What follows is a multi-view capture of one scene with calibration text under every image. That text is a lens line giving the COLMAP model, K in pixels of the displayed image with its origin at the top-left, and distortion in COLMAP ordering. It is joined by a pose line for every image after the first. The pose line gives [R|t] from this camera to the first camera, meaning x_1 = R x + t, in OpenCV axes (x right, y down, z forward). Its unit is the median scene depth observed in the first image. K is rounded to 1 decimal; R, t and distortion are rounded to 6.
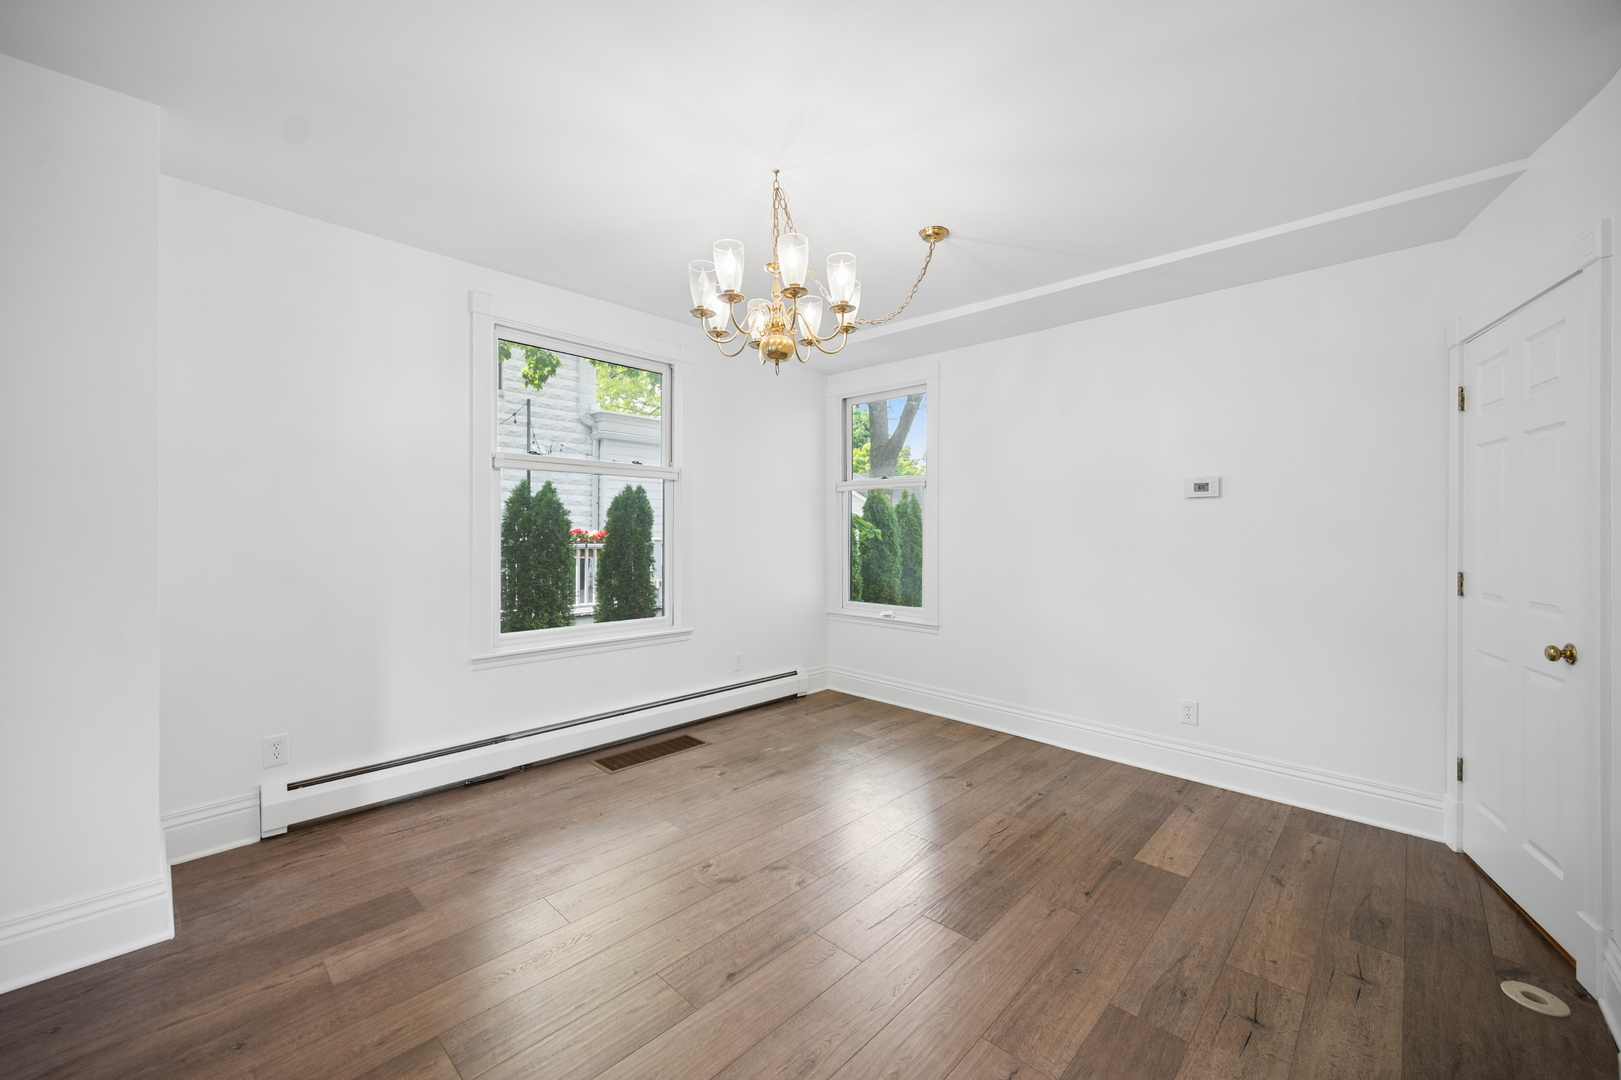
lens RADIAL K [[639.1, 0, 824.8], [0, 639.1, 502.6], [0, 0, 1]] dist [0.003638, 0.000392]
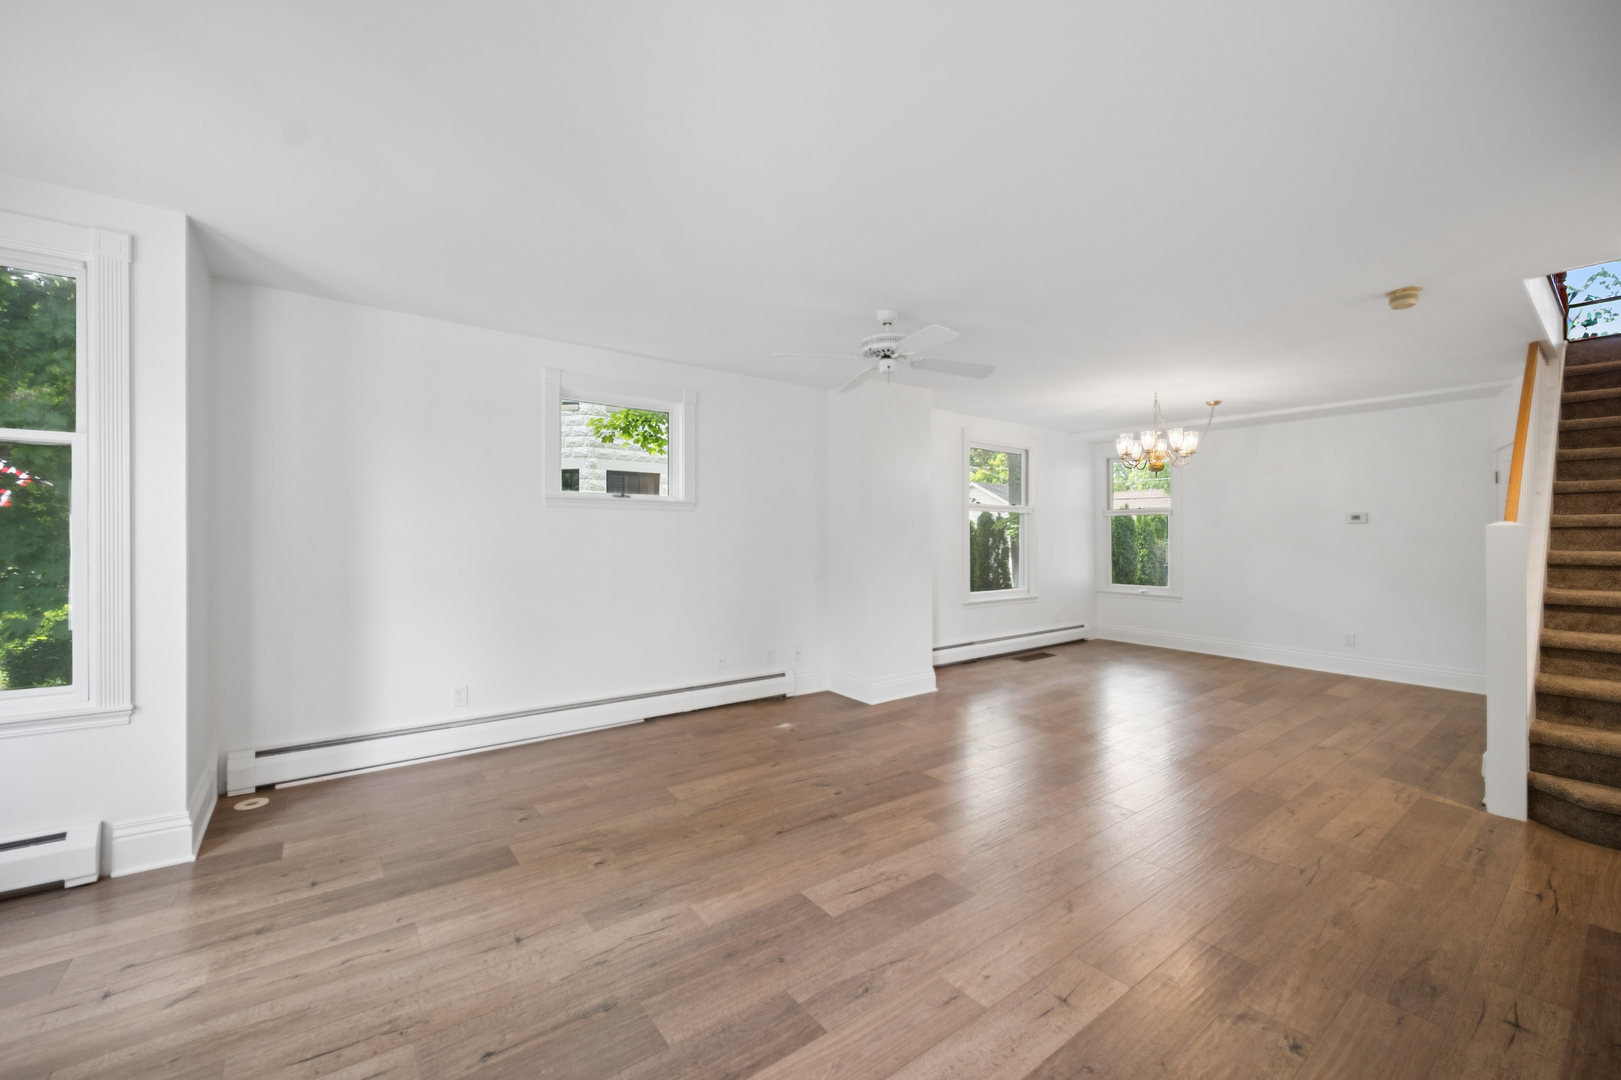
lens RADIAL K [[639.1, 0, 820.3], [0, 639.1, 512.3], [0, 0, 1]] dist [0.003638, 0.000392]
pose [[0.987953, -0.010134, -0.154425, -0.538423], [0.010765, 0.999937, 0.003249, -0.049769], [0.154382, -0.004873, 0.987999, -0.880416]]
